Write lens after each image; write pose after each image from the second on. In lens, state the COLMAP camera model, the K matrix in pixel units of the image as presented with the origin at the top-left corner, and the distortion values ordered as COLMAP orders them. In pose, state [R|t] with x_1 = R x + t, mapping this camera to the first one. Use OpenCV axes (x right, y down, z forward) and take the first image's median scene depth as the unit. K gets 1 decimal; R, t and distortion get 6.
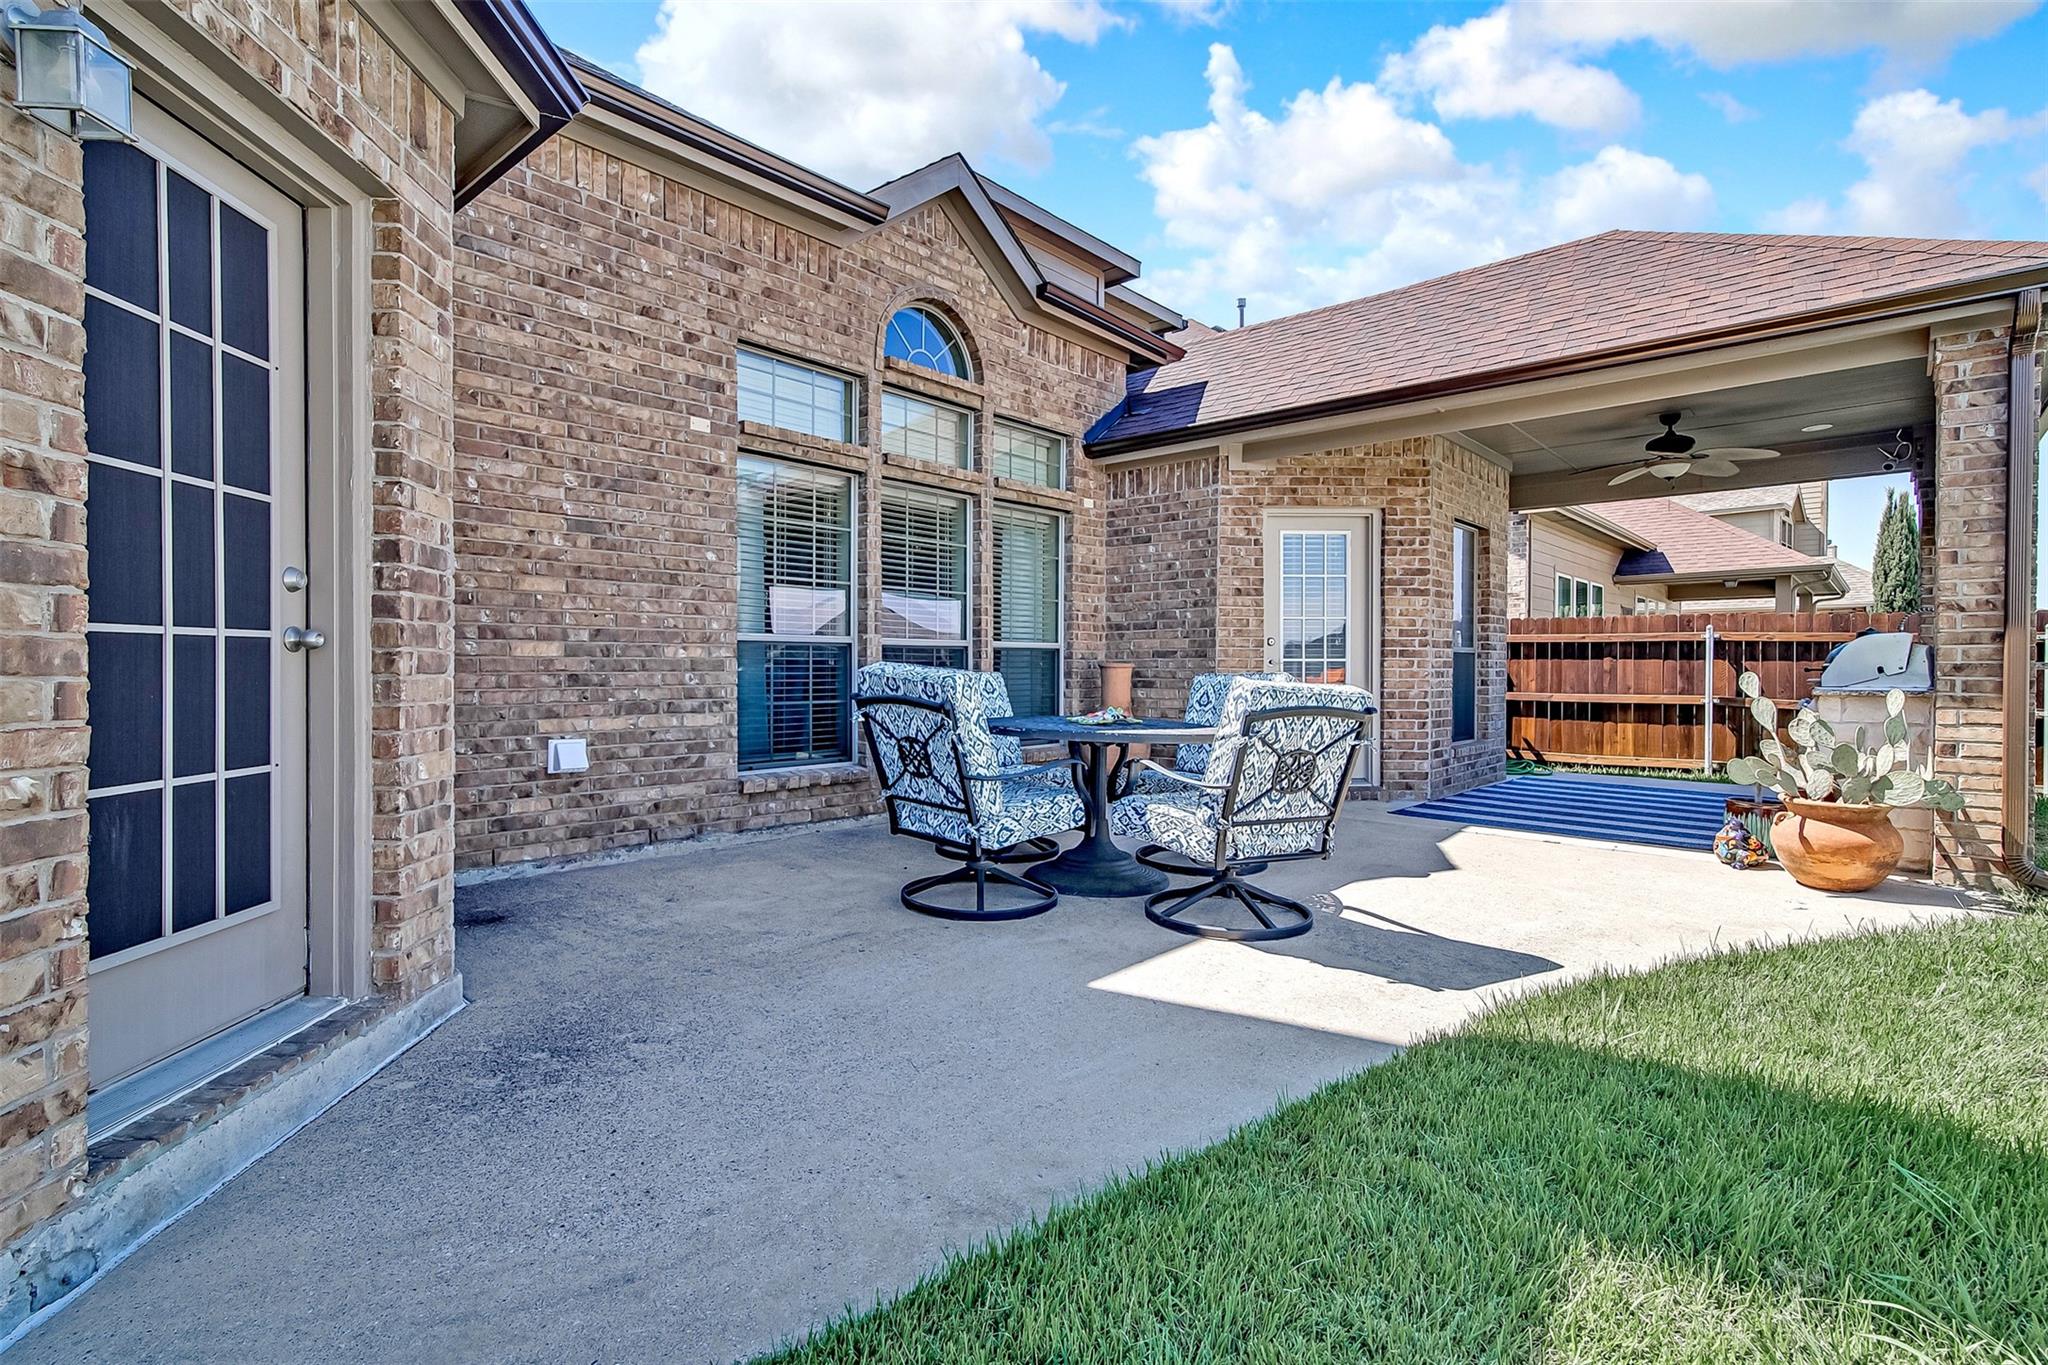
lens RADIAL K [[986.1, 0, 1024.0], [0, 986.1, 682.5], [0, 0, 1]] dist [0.001009, 0.000403]
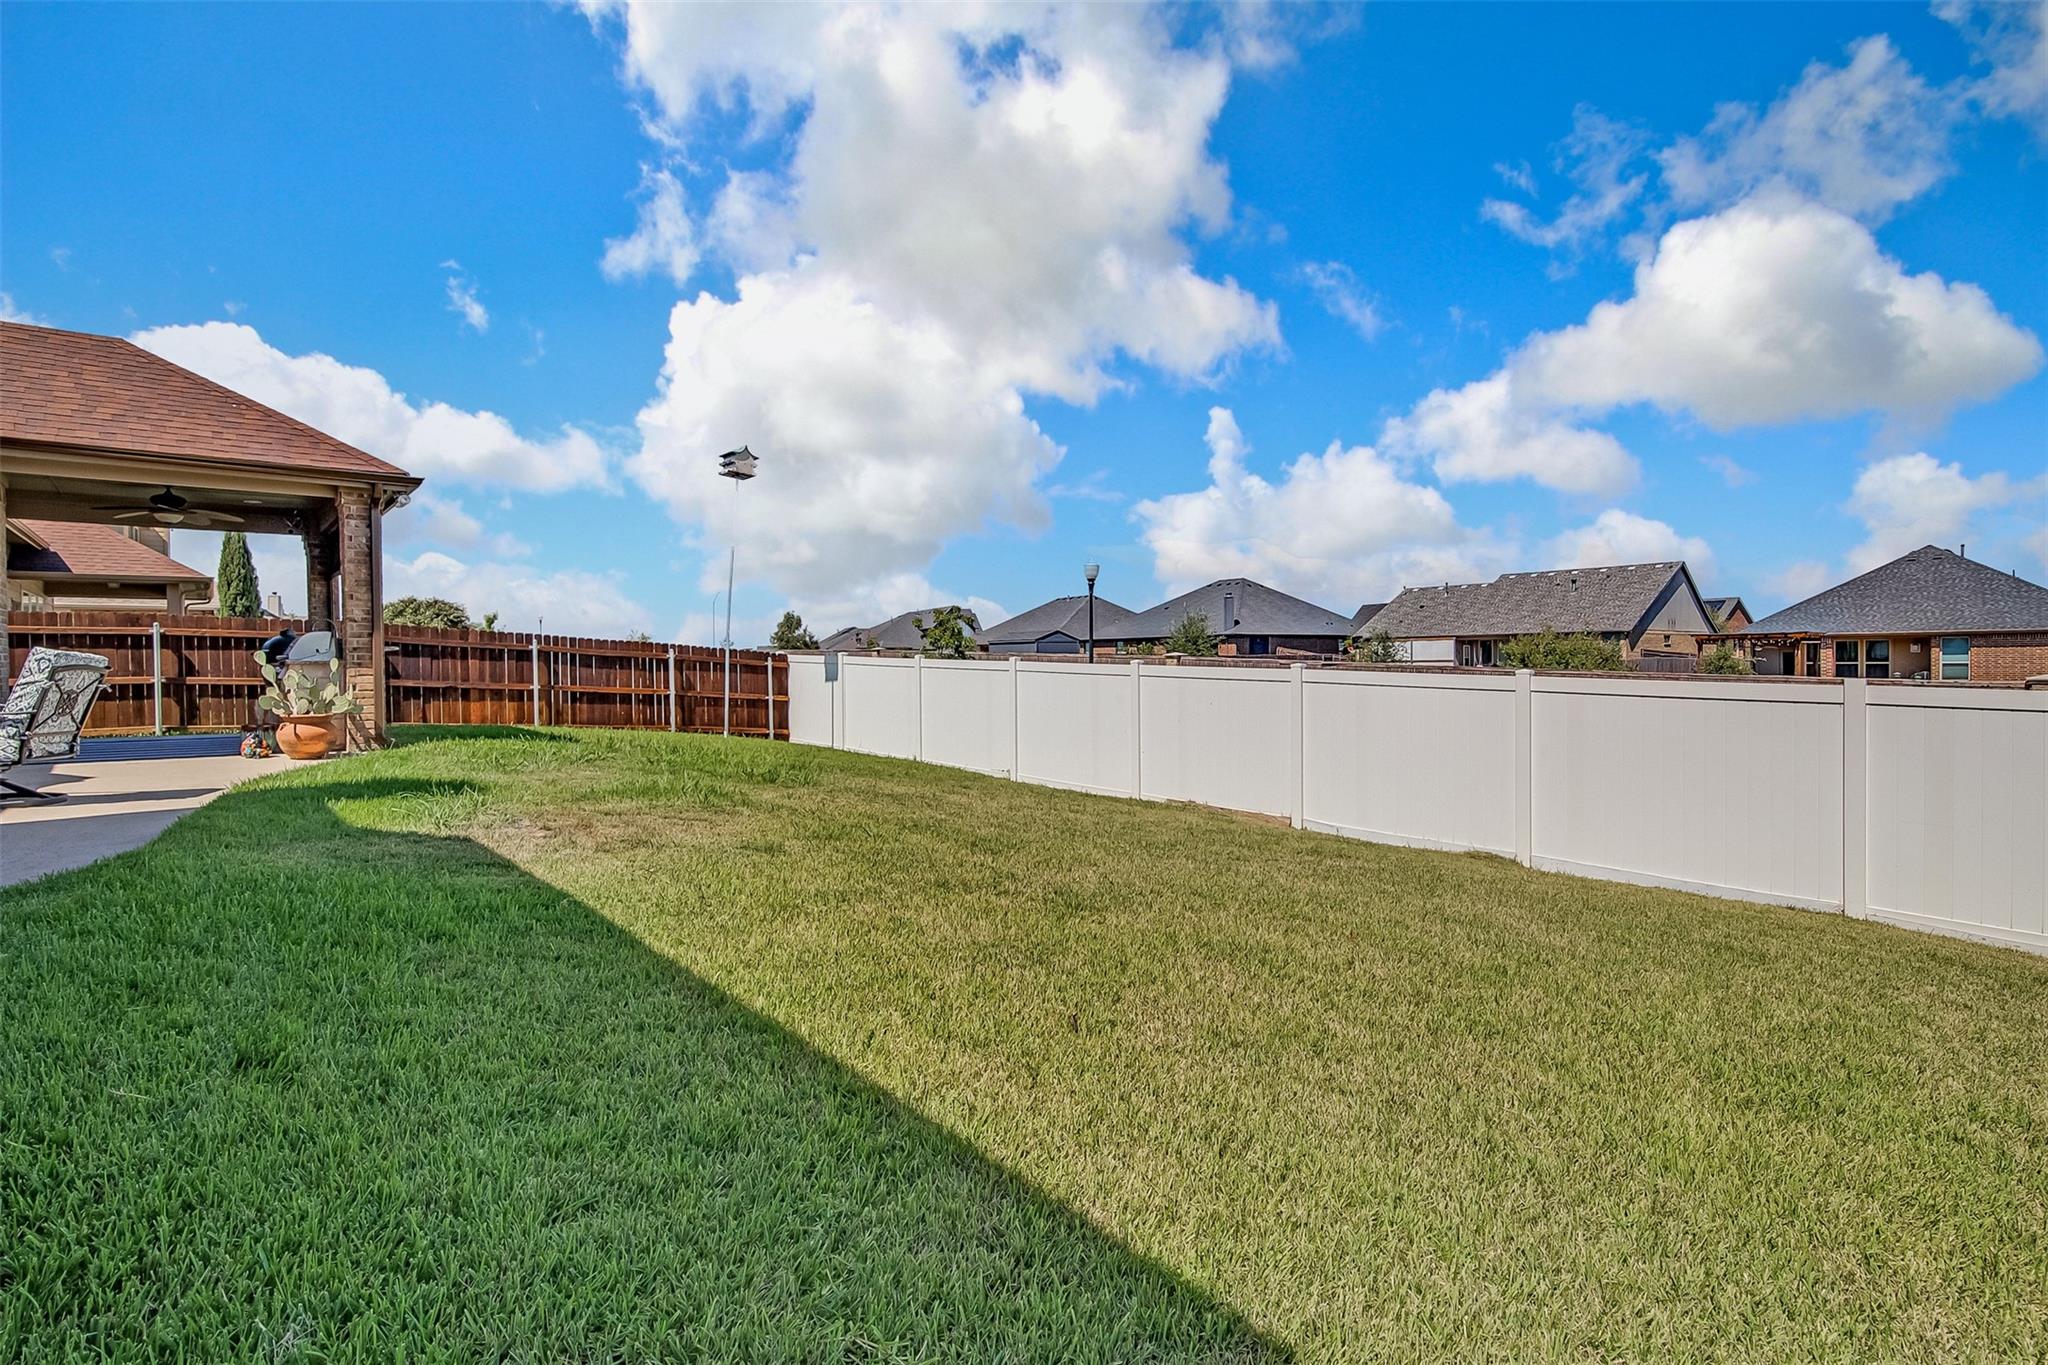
lens RADIAL K [[1014.6, 0, 1024.0], [0, 1014.6, 682.5], [0, 0, 1]] dist [-0.029556, -0.000074]
pose [[0.151204, -0.020971, 0.988280, -0.953084], [0.021287, 0.999612, 0.017954, 0.048370], [-0.988273, 0.018323, 0.151592, -0.738778]]
